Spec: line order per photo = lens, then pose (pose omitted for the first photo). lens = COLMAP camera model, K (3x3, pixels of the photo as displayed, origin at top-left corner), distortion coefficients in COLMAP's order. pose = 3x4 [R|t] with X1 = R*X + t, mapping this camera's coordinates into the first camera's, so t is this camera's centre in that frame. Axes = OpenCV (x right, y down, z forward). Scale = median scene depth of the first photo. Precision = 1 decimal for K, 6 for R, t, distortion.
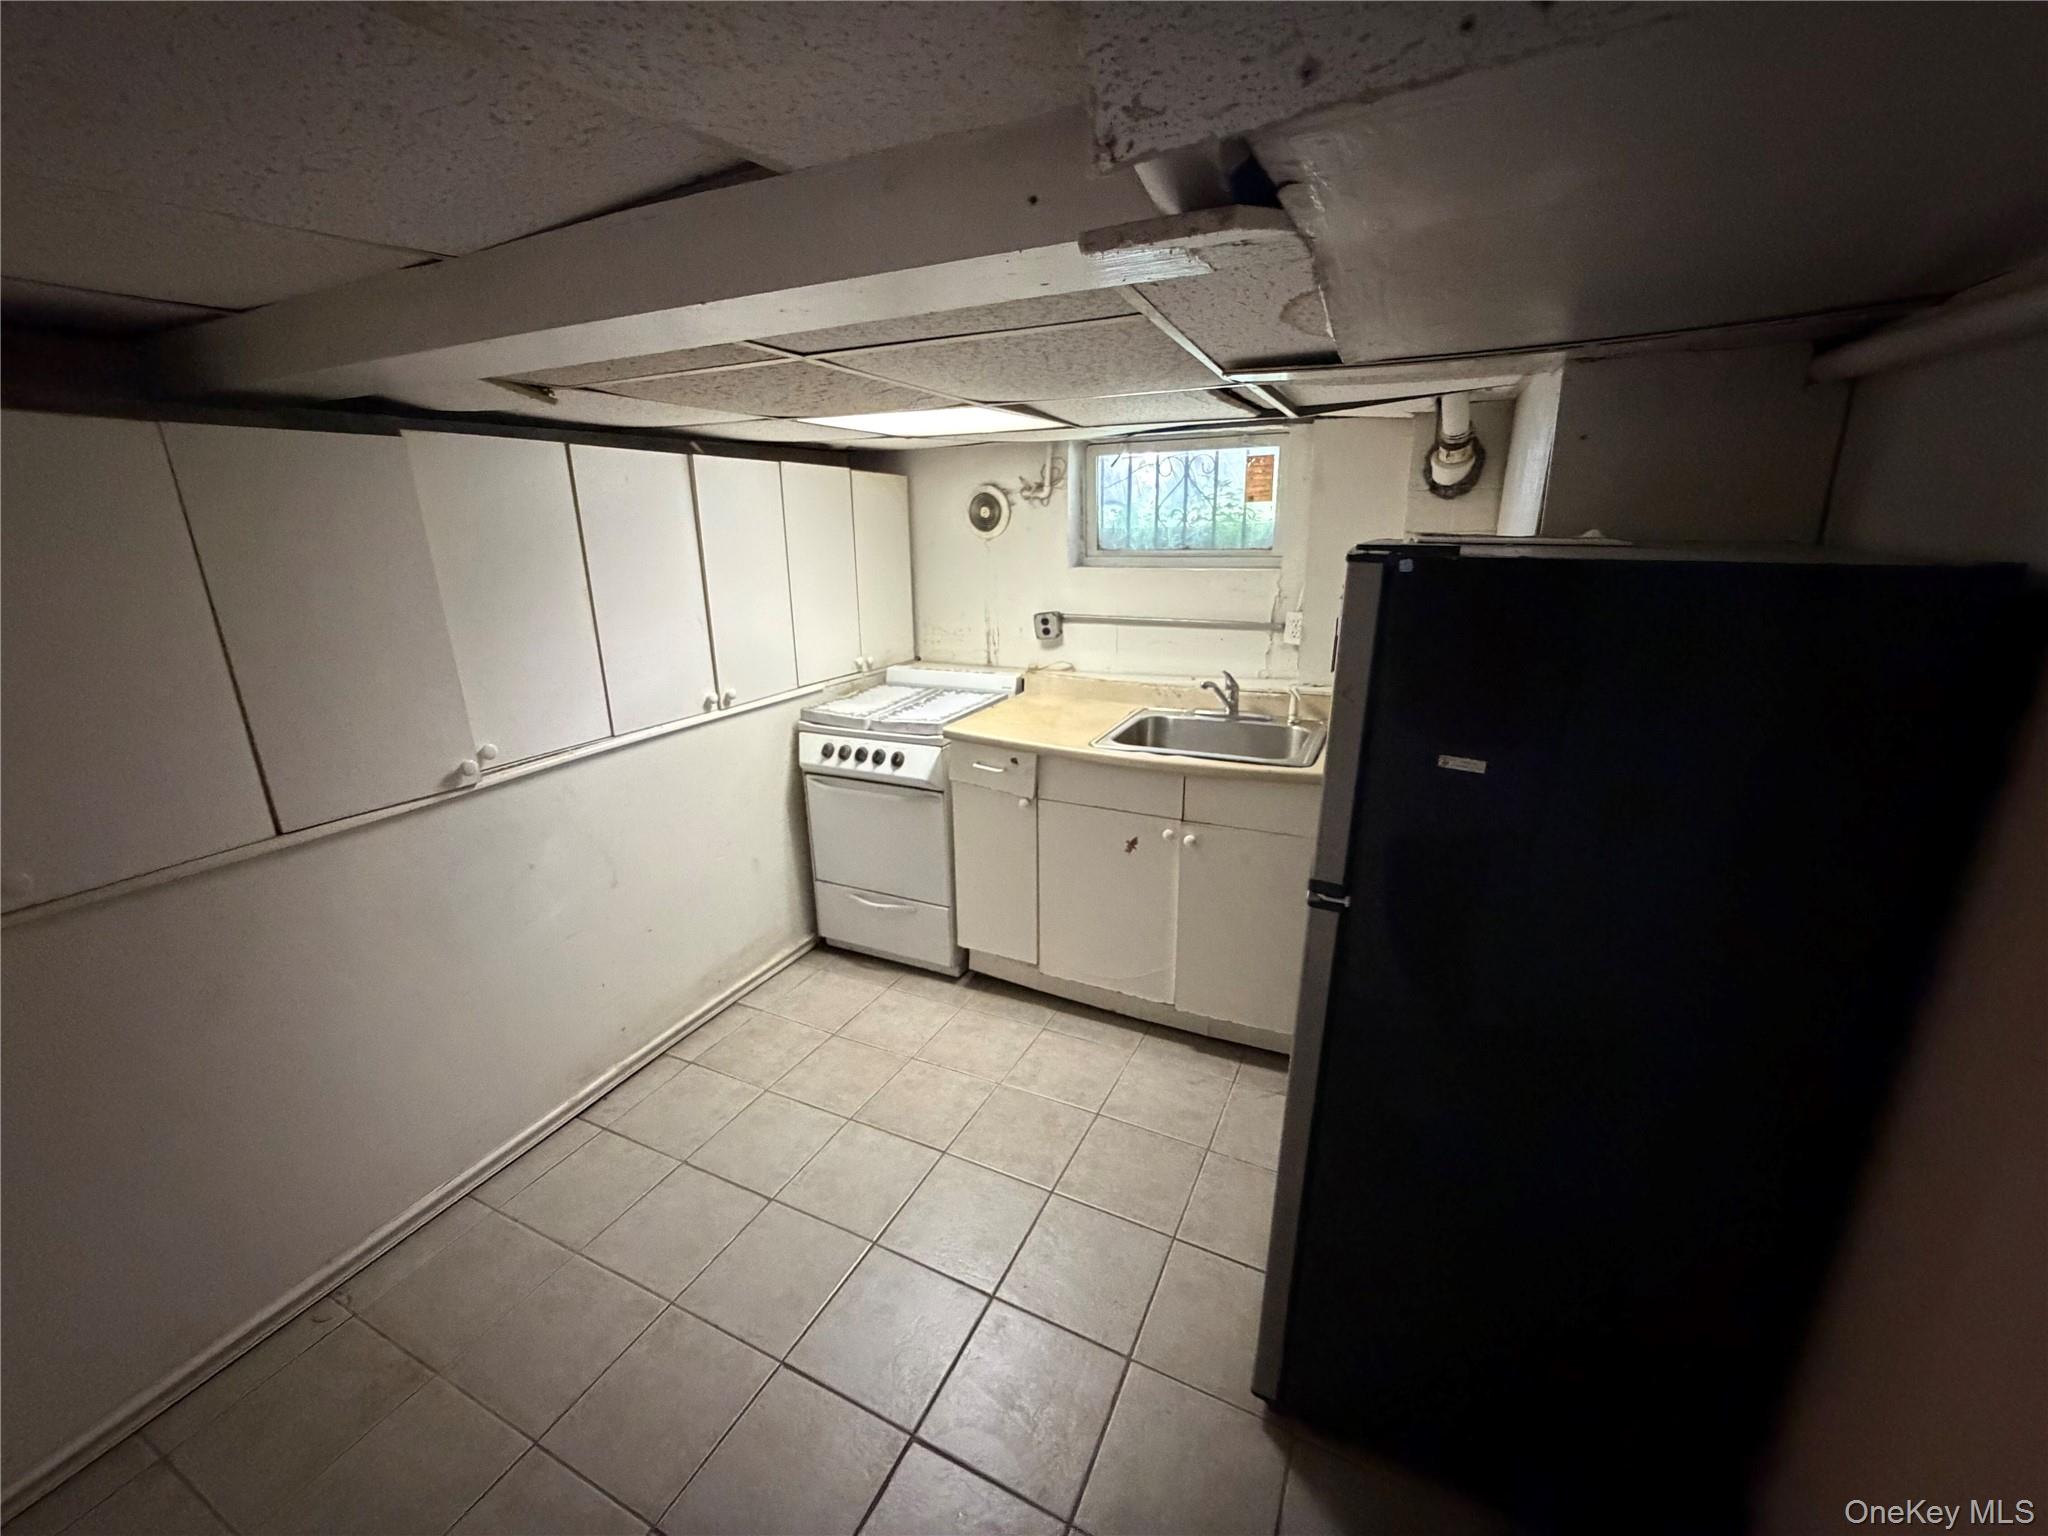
lens RADIAL K [[819.7, 0, 1020.8], [0, 819.7, 766.5], [0, 0, 1]] dist [-0.001094, 0.000363]
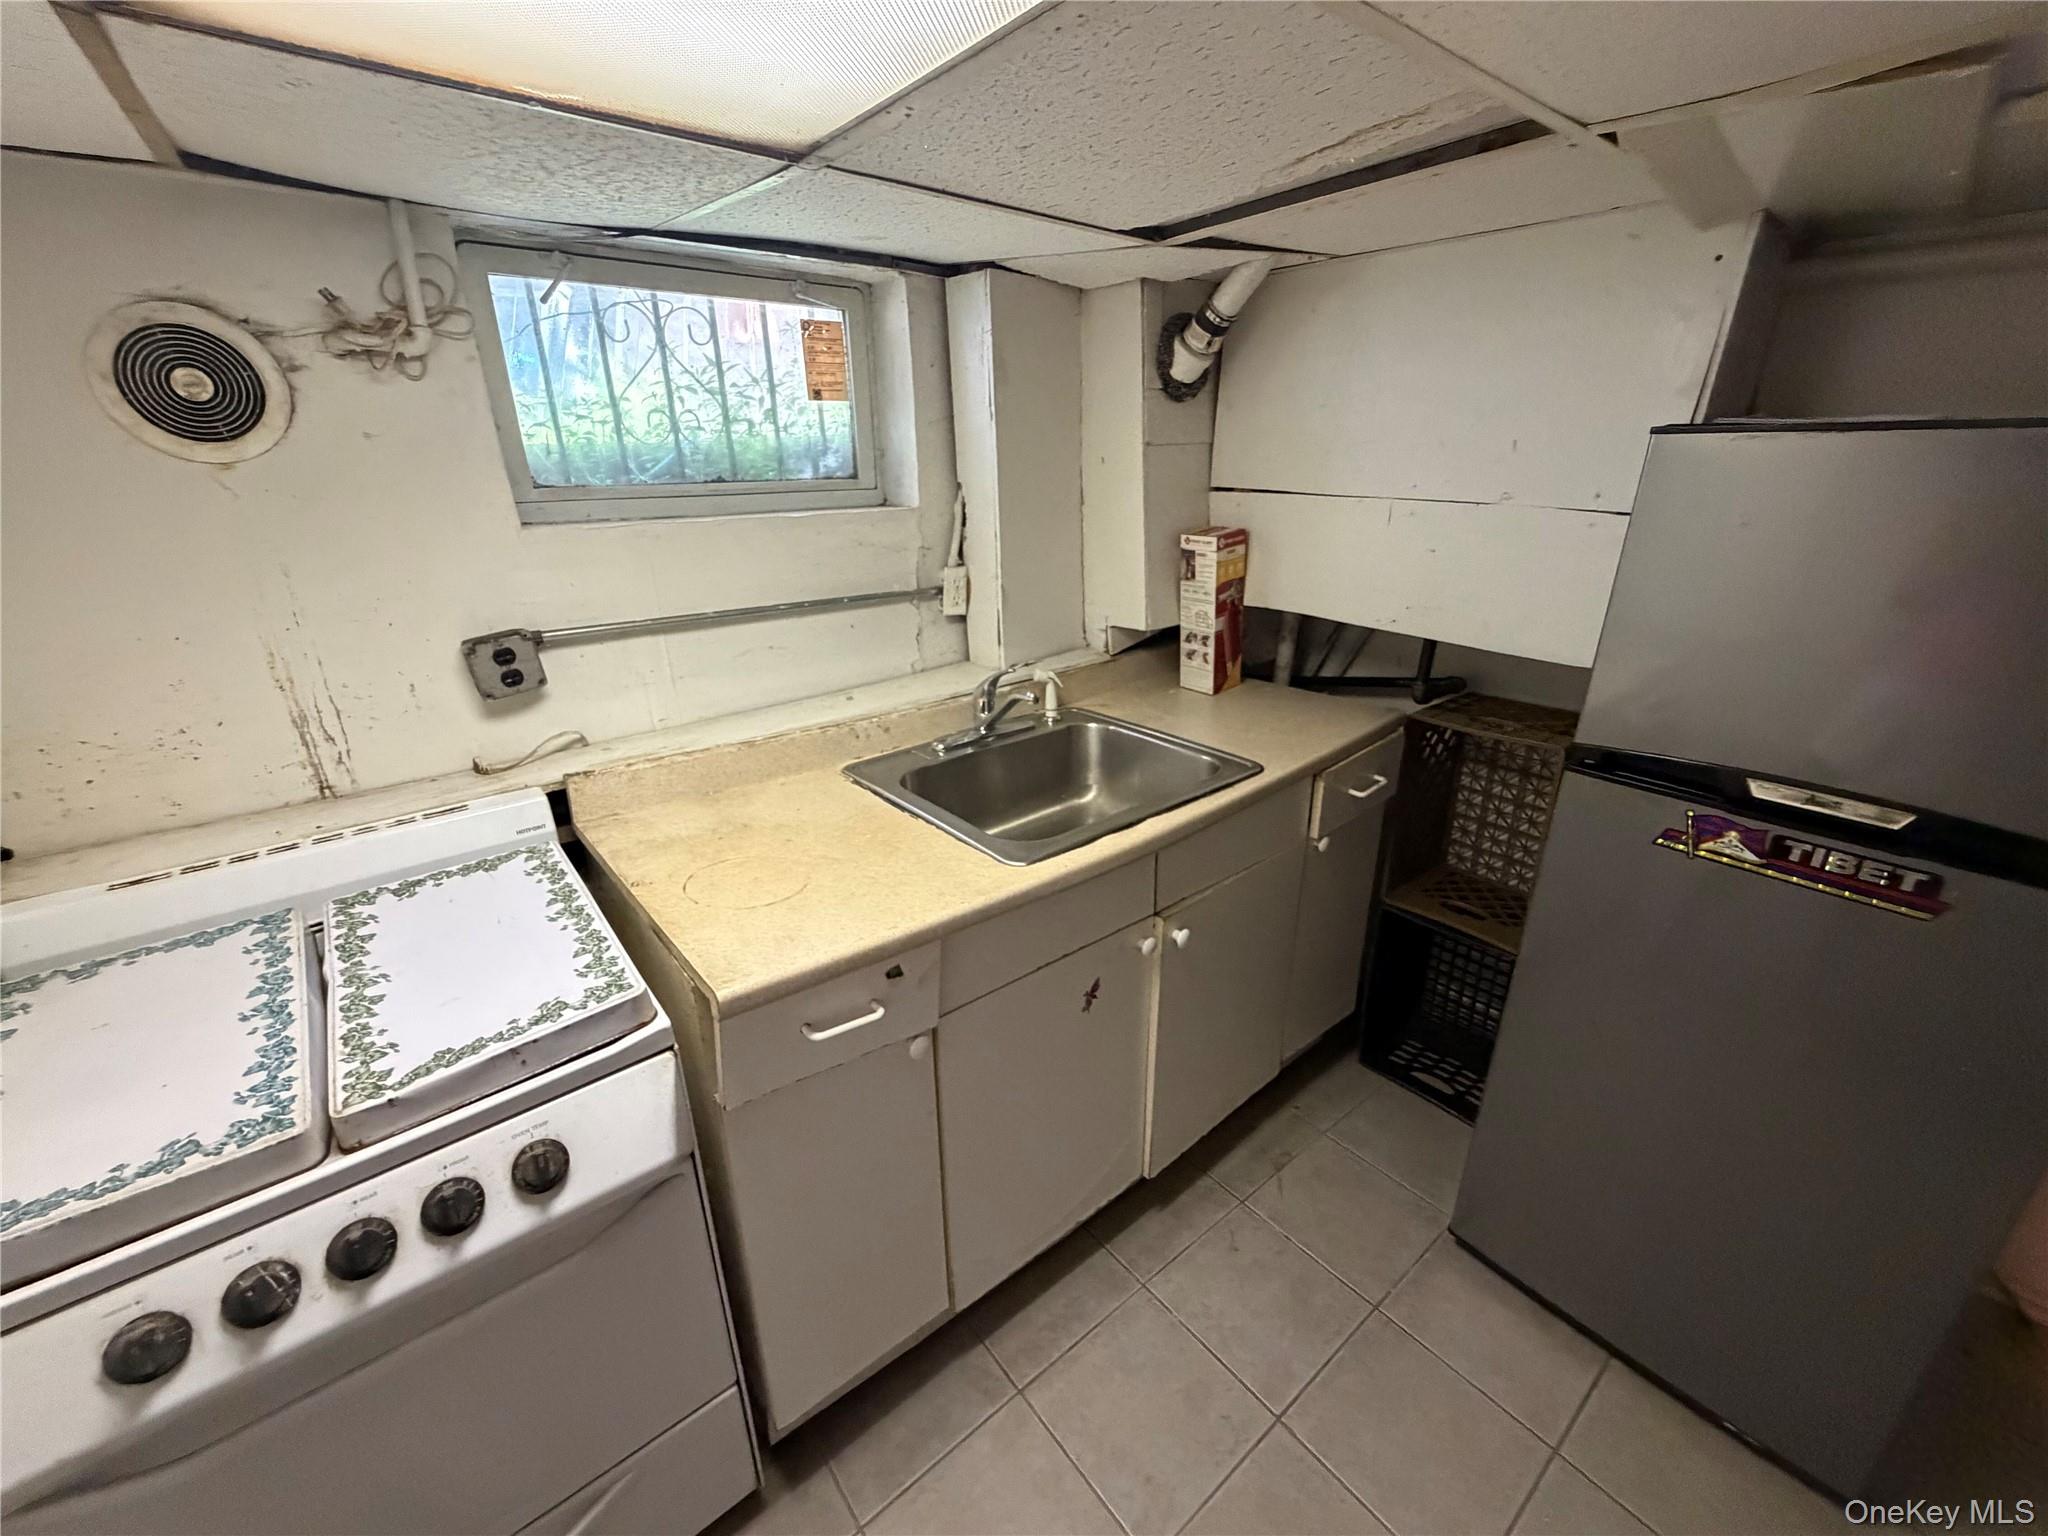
lens RADIAL K [[819.7, 0, 1031.8], [0, 819.7, 767.8], [0, 0, 1]] dist [-0.001094, 0.000363]
pose [[0.427312, -0.311597, 0.848712, -0.286462], [0.265217, 0.940636, 0.211813, -0.167170], [-0.864329, 0.134582, 0.484586, 0.665997]]
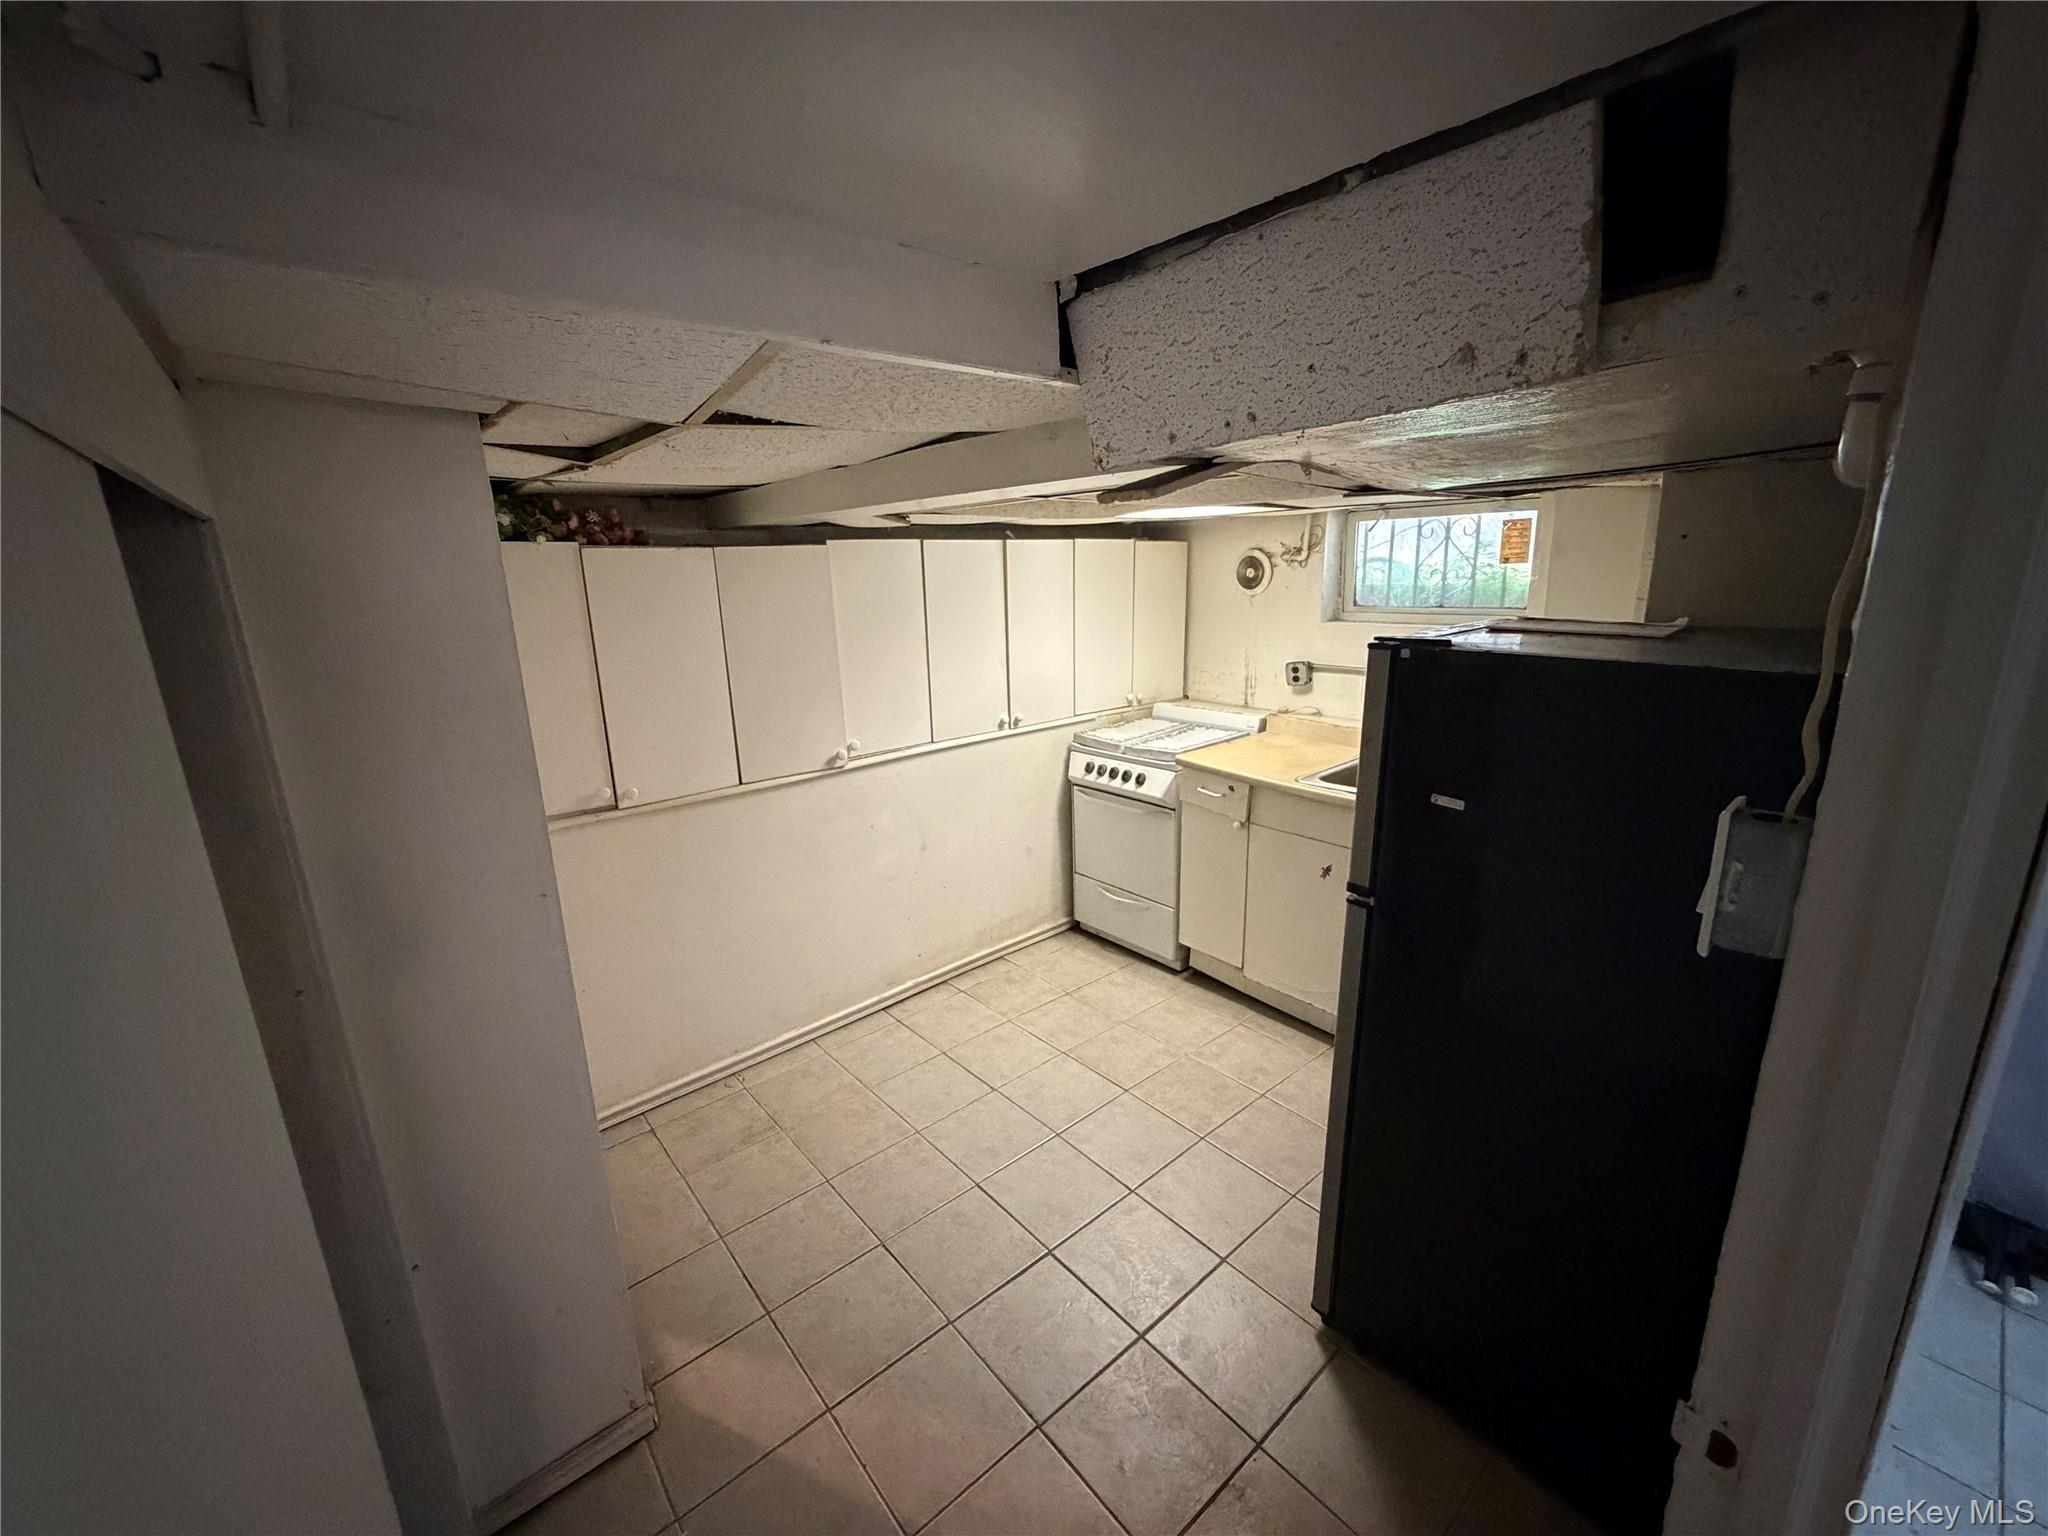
lens RADIAL K [[819.7, 0, 1023.1], [0, 819.7, 767.0], [0, 0, 1]] dist [-0.001094, 0.000363]
pose [[0.916750, 0.084230, -0.390480, 0.163573], [-0.099114, 0.994912, -0.018085, 0.012619], [0.386970, 0.055282, 0.920434, -0.190268]]
